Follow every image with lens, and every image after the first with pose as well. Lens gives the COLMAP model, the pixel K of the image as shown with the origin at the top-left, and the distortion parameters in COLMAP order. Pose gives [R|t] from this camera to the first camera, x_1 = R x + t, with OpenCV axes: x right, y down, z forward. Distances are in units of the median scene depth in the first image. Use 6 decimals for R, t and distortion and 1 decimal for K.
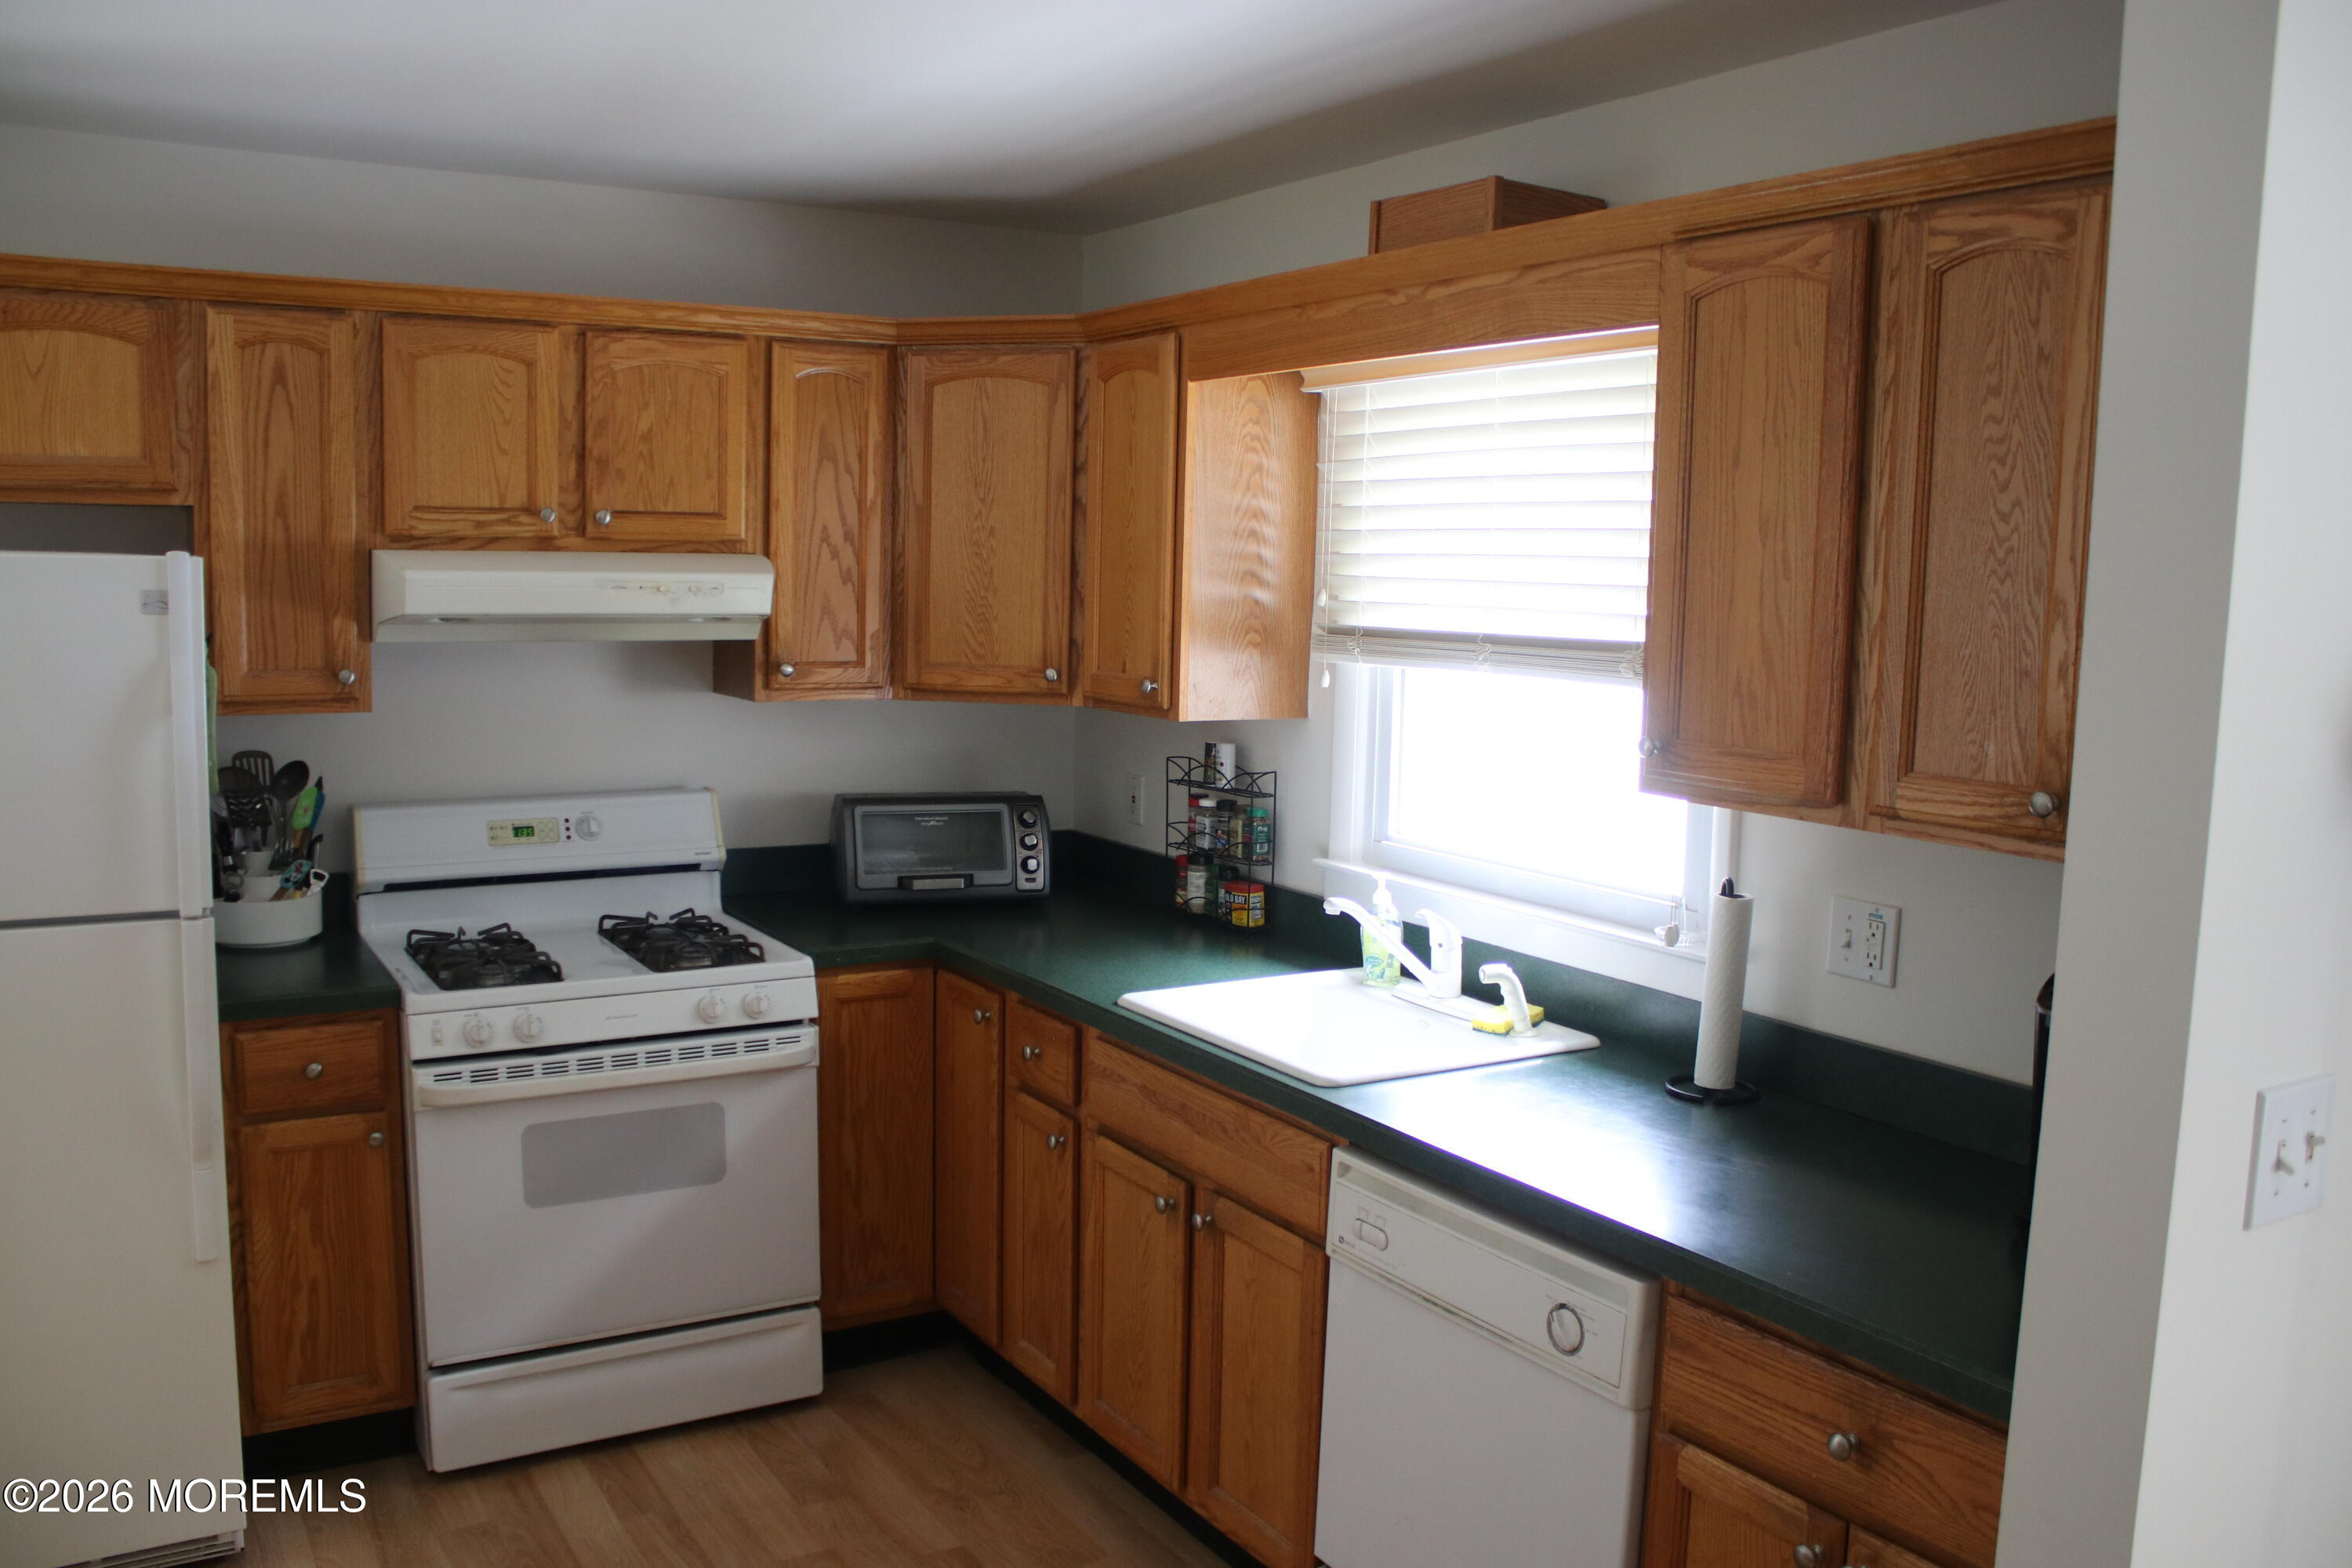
lens RADIAL K [[1919.1, 0, 1189.5], [0, 1919.1, 775.1], [0, 0, 1]] dist [-0.127365, 0.063038]
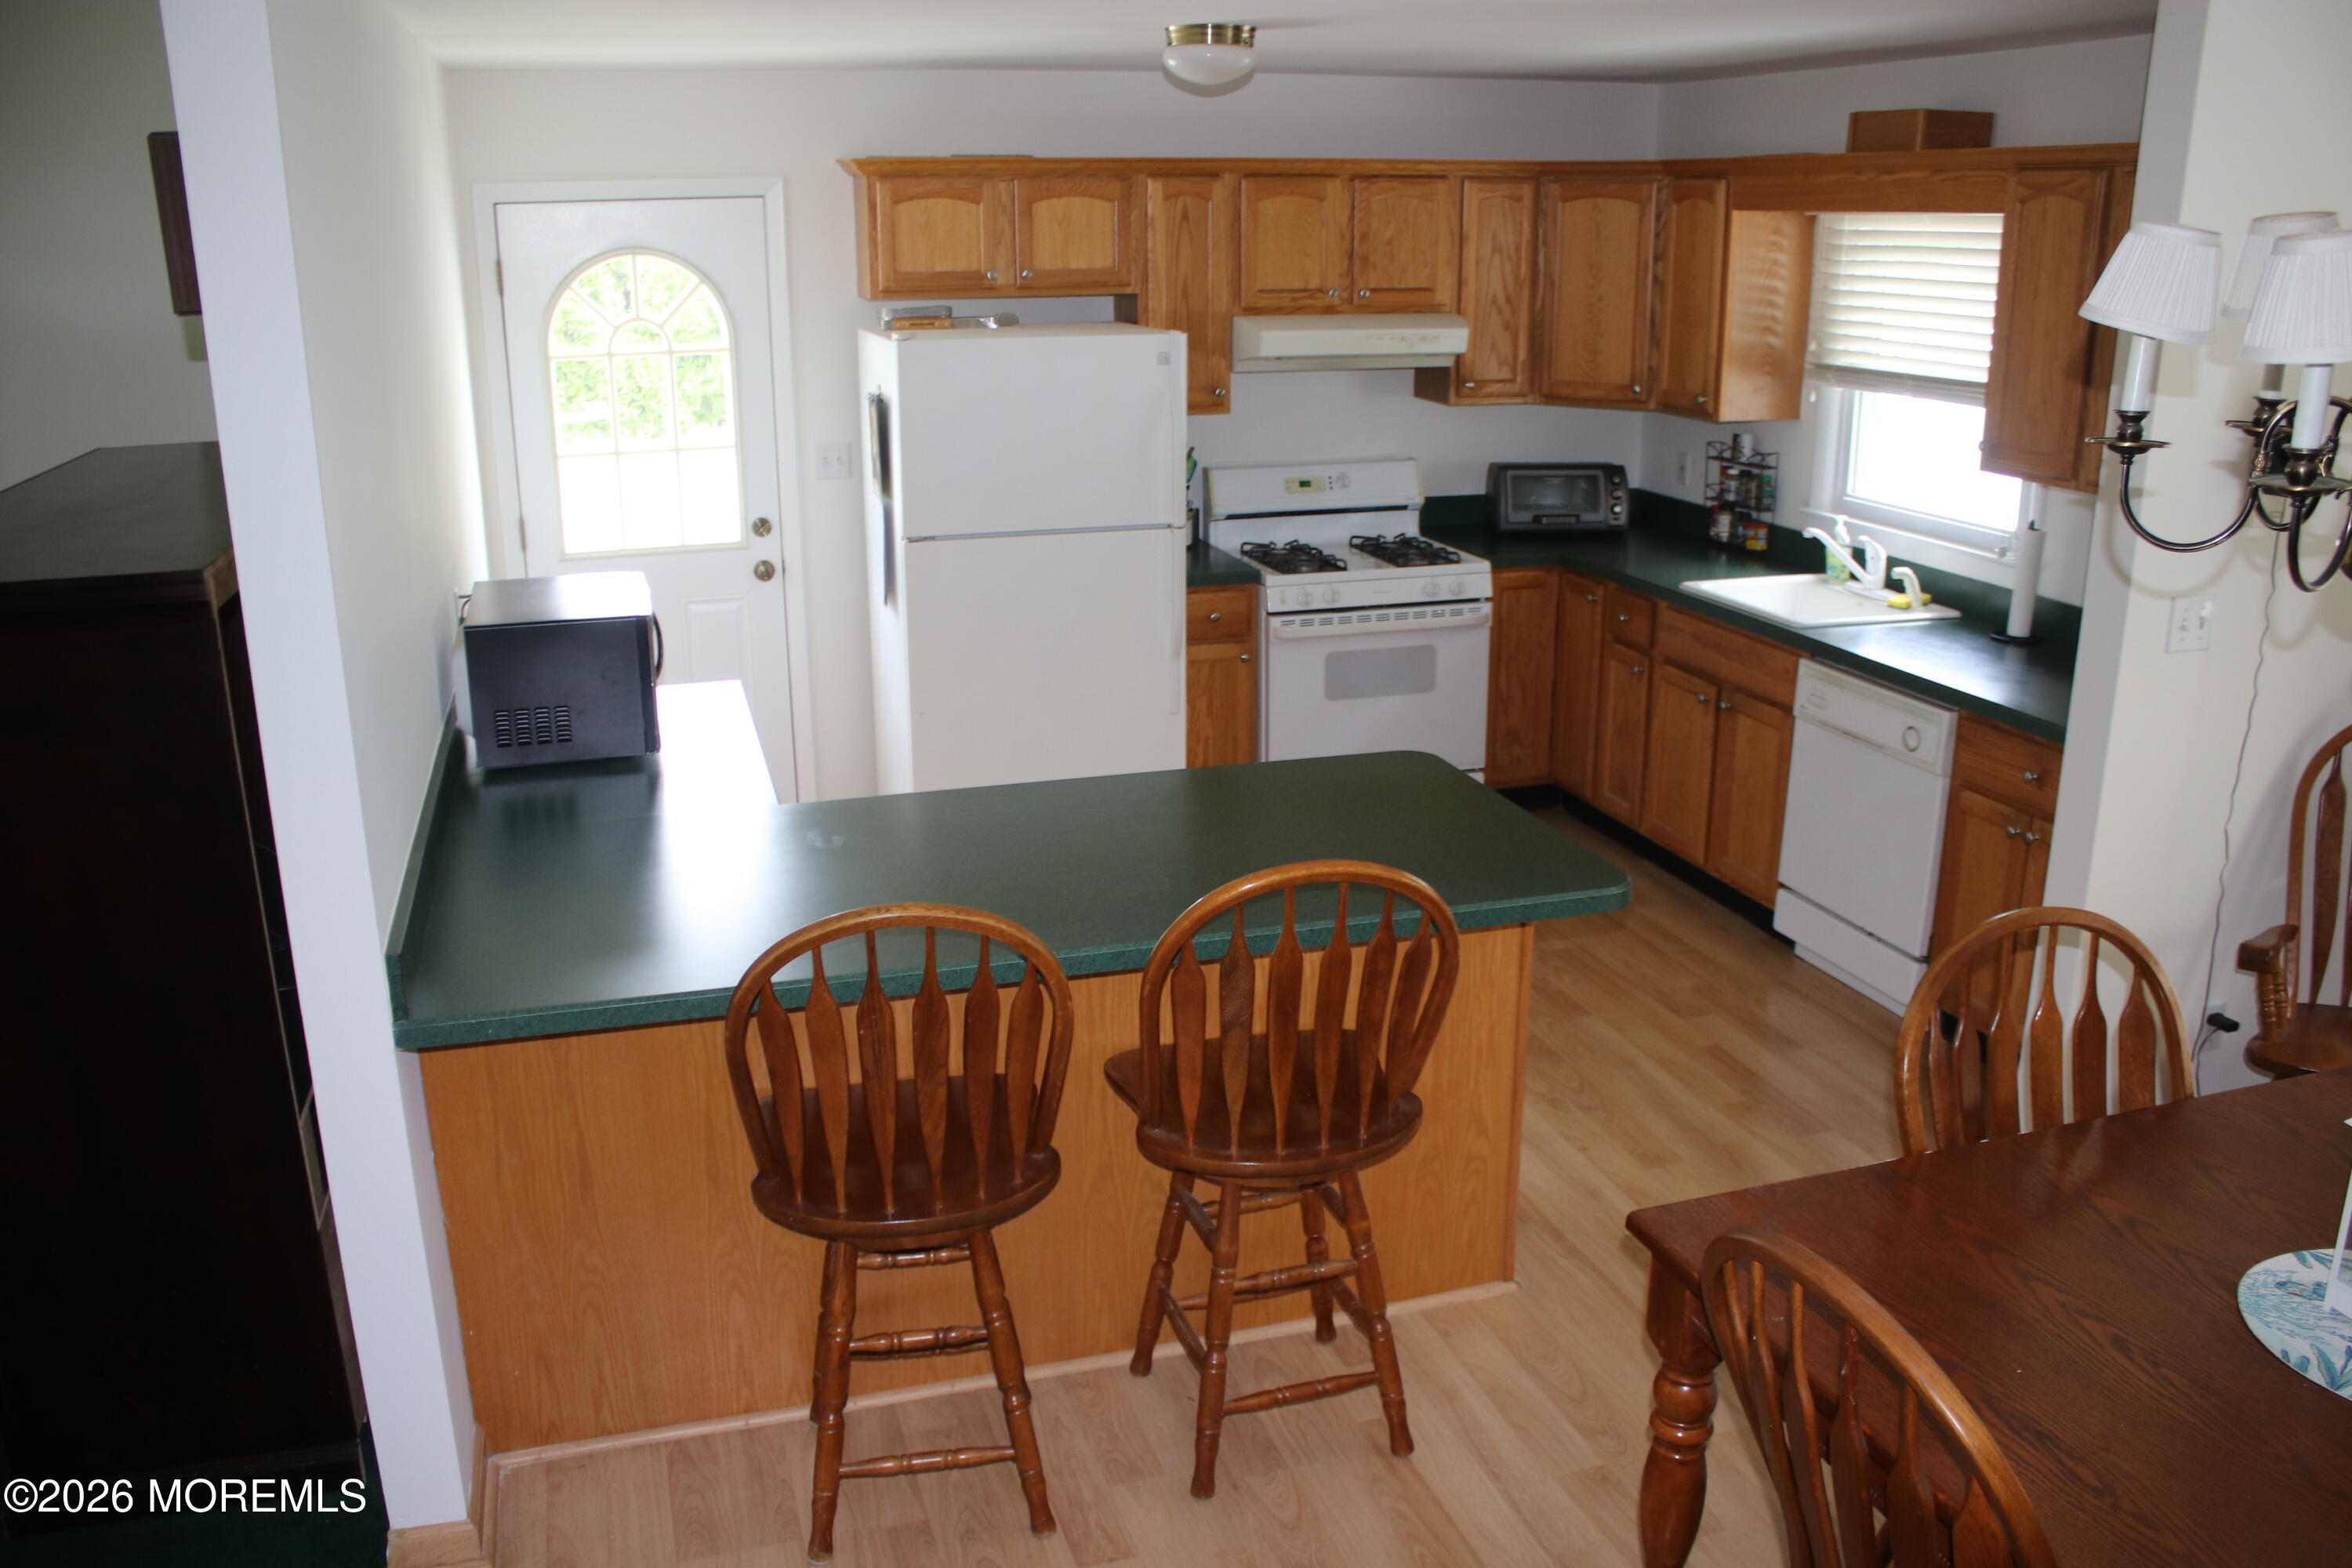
lens RADIAL K [[1919.1, 0, 1163.7], [0, 1919.1, 769.6], [0, 0, 1]] dist [-0.127365, 0.063038]
pose [[0.964678, 0.046328, -0.259327, -0.031241], [-0.001299, 0.985239, 0.171178, -0.011335], [0.263429, -0.164795, 0.950499, -0.725976]]
